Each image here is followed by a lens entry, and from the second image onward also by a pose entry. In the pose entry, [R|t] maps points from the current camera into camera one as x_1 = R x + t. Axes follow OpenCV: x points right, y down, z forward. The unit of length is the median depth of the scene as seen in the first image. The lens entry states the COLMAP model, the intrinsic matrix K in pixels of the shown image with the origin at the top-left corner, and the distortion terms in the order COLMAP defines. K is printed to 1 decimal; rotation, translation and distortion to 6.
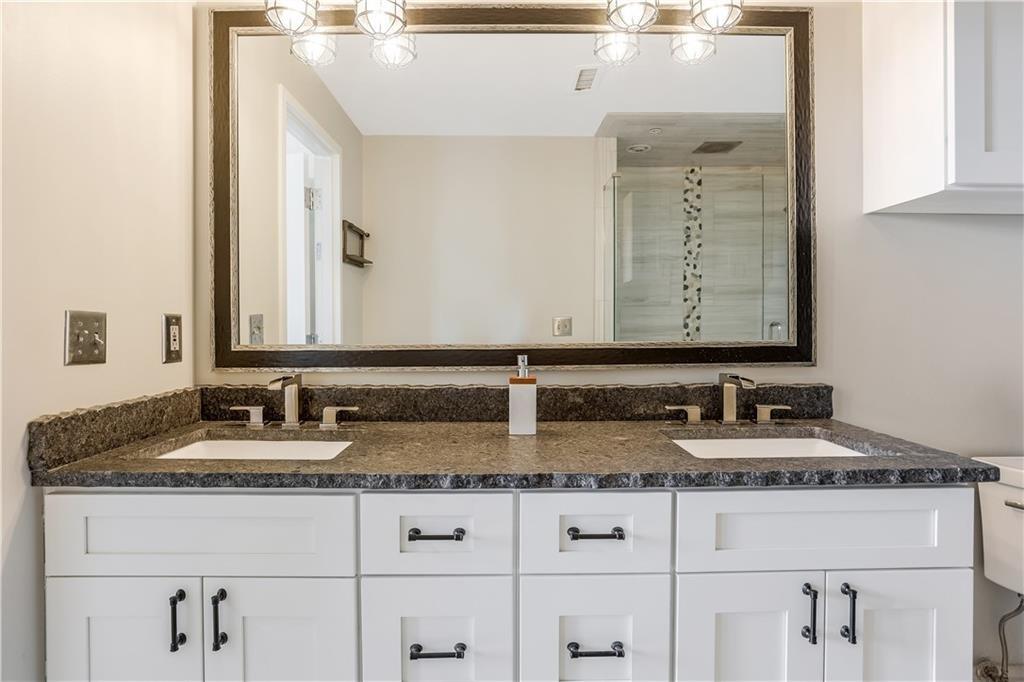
lens RADIAL K [[537.5, 0, 508.5], [0, 537.5, 323.9], [0, 0, 1]] dist [-0.057578, 0.031334]
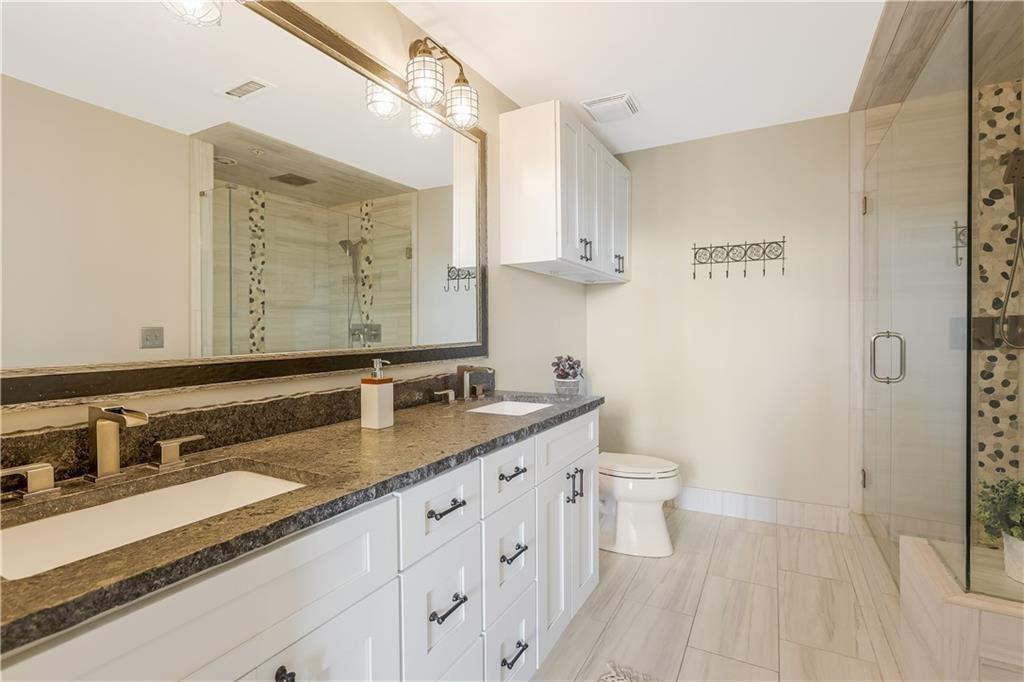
lens RADIAL K [[480.0, 0, 505.3], [0, 480.0, 326.1], [0, 0, 1]] dist [-0.050260, 0.018869]
pose [[0.504512, 0.006464, 0.863380, -0.261799], [0.011595, 0.999831, -0.014261, 0.003037], [-0.863327, 0.017206, 0.504352, 0.095780]]
